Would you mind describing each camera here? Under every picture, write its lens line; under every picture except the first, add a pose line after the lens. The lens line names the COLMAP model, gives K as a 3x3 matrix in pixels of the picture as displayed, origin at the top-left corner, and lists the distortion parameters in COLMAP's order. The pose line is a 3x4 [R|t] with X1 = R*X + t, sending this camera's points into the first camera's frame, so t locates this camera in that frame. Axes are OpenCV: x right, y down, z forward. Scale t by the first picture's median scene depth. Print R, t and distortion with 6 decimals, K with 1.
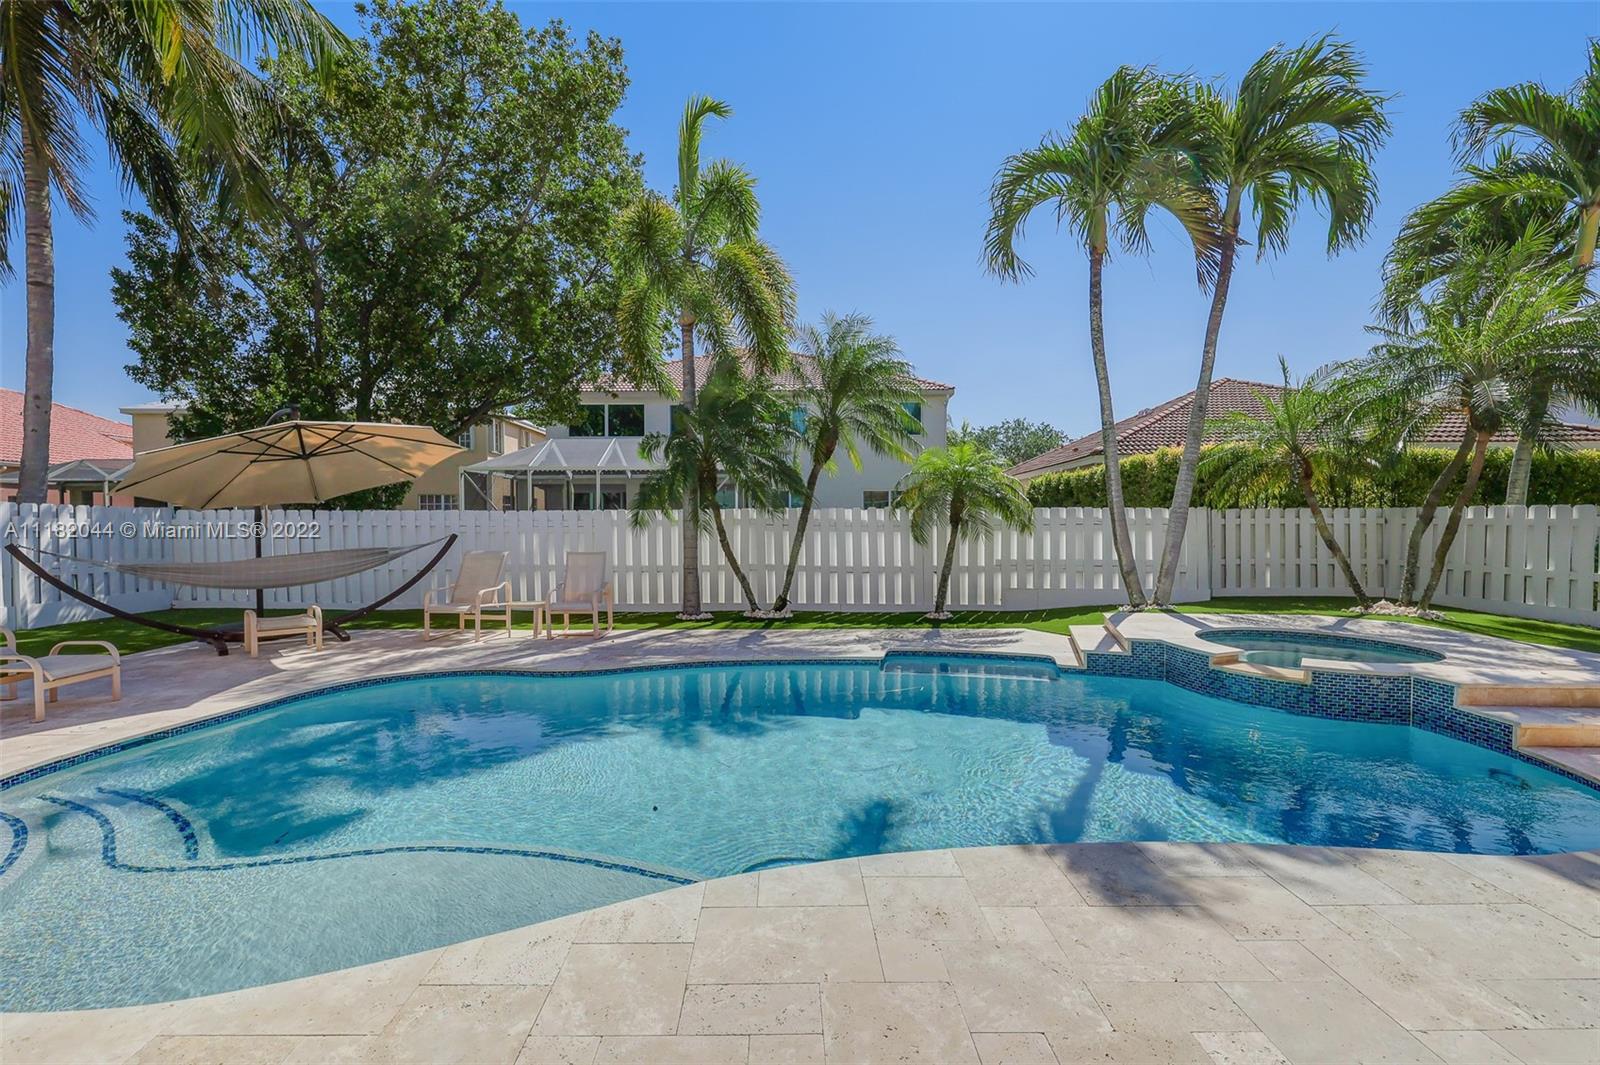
lens RADIAL K [[674.3, 0, 791.4], [0, 674.3, 537.9], [0, 0, 1]] dist [0.004084, -0.001404]
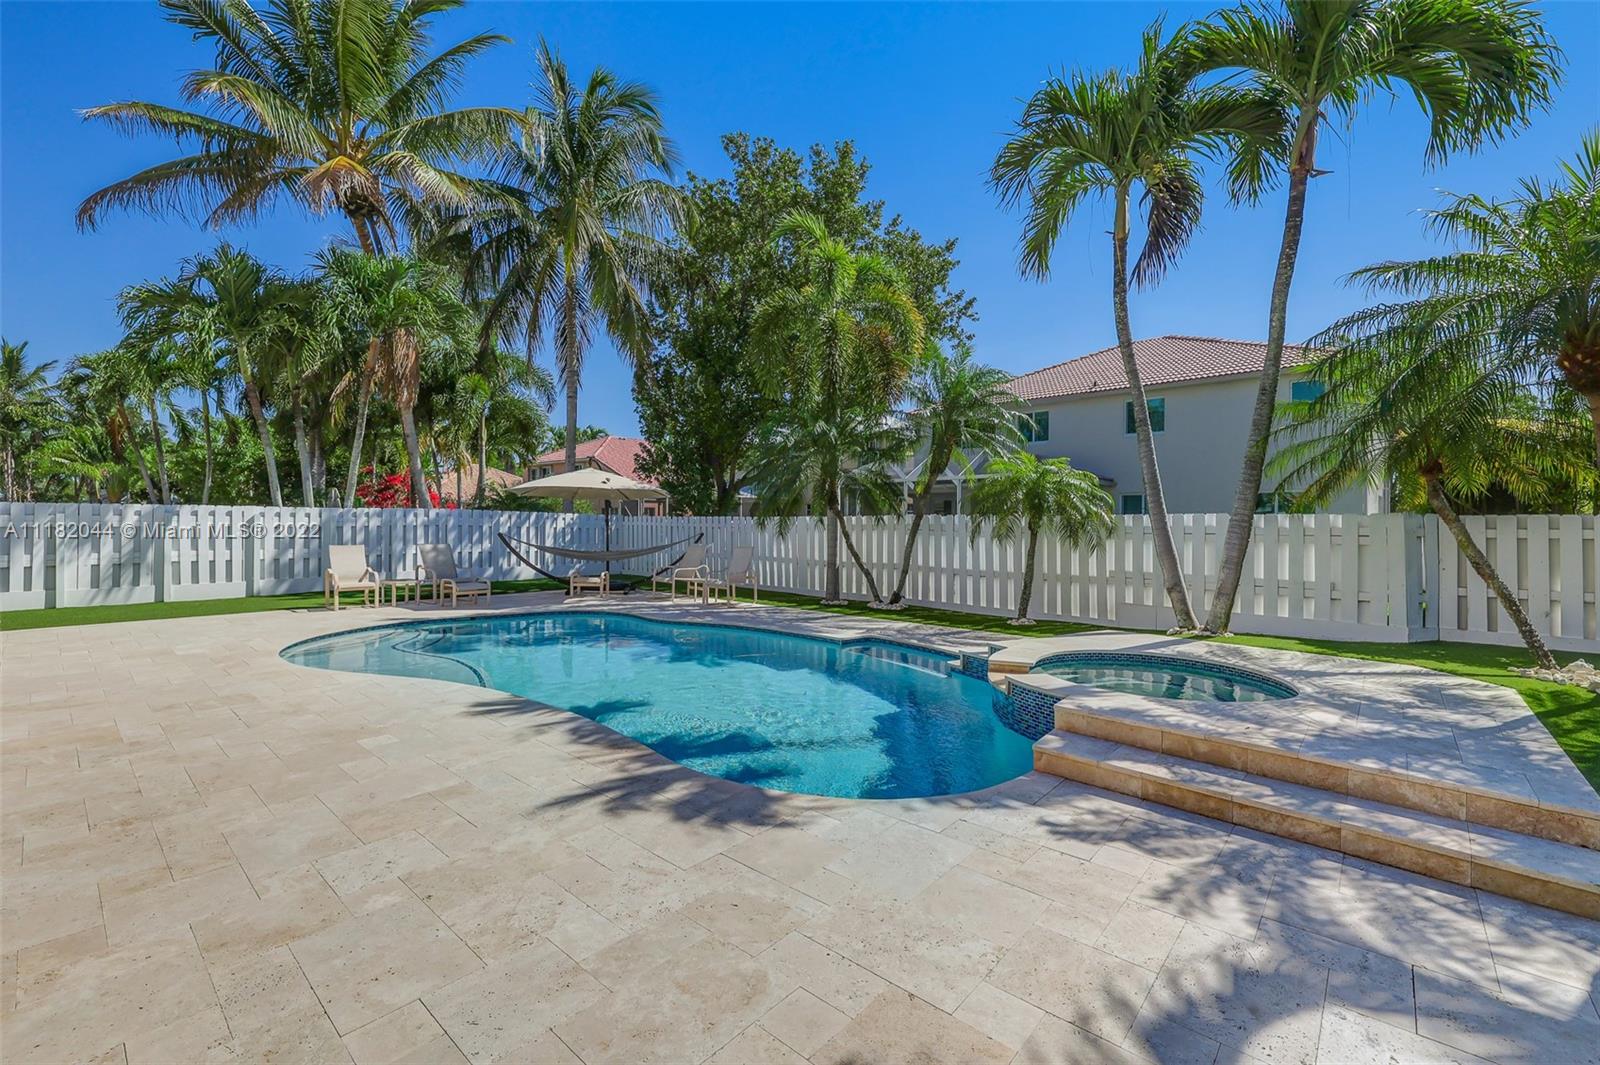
lens RADIAL K [[674.3, 0, 803.4], [0, 674.3, 526.1], [0, 0, 1]] dist [0.004084, -0.001404]
pose [[0.746175, 0.011001, -0.665659, 0.646519], [-0.027976, 0.999498, -0.014841, -0.003527], [0.665162, 0.029696, 0.746108, 0.032826]]
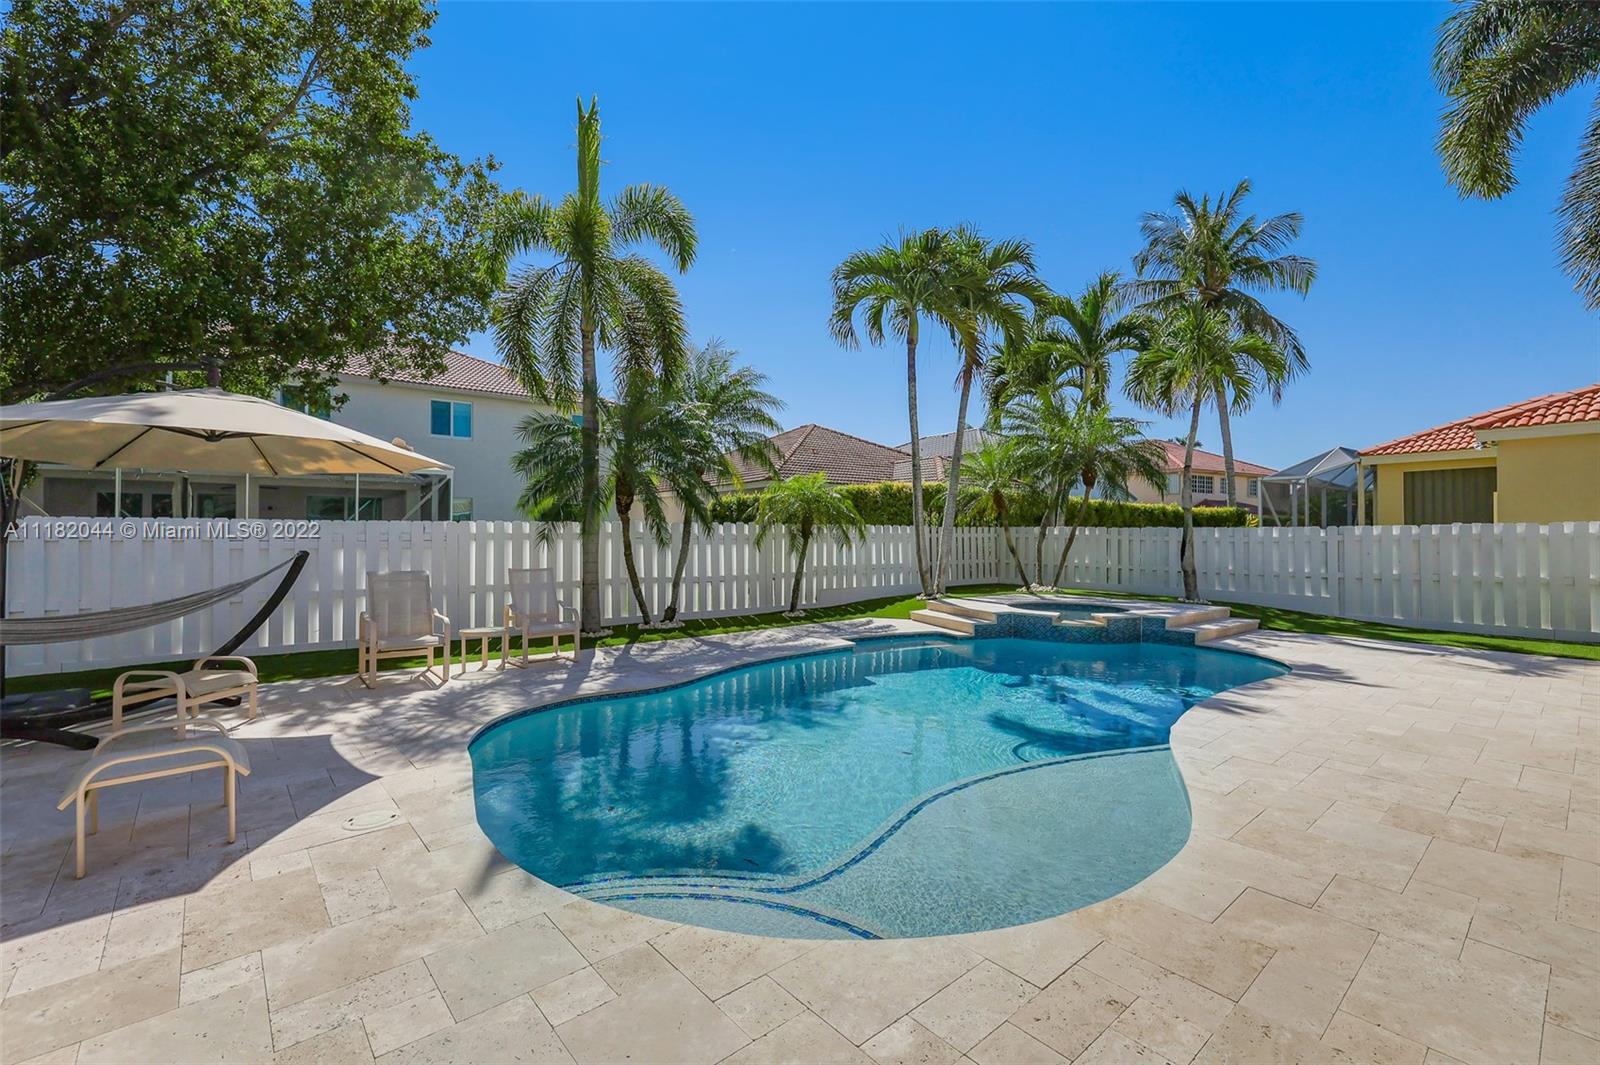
lens RADIAL K [[674.3, 0, 811.6], [0, 674.3, 527.9], [0, 0, 1]] dist [0.004084, -0.001404]
pose [[0.774070, 0.008877, 0.633038, -0.516239], [0.014232, 0.999405, -0.031417, 0.000669], [-0.632941, 0.033328, 0.773483, 0.054145]]
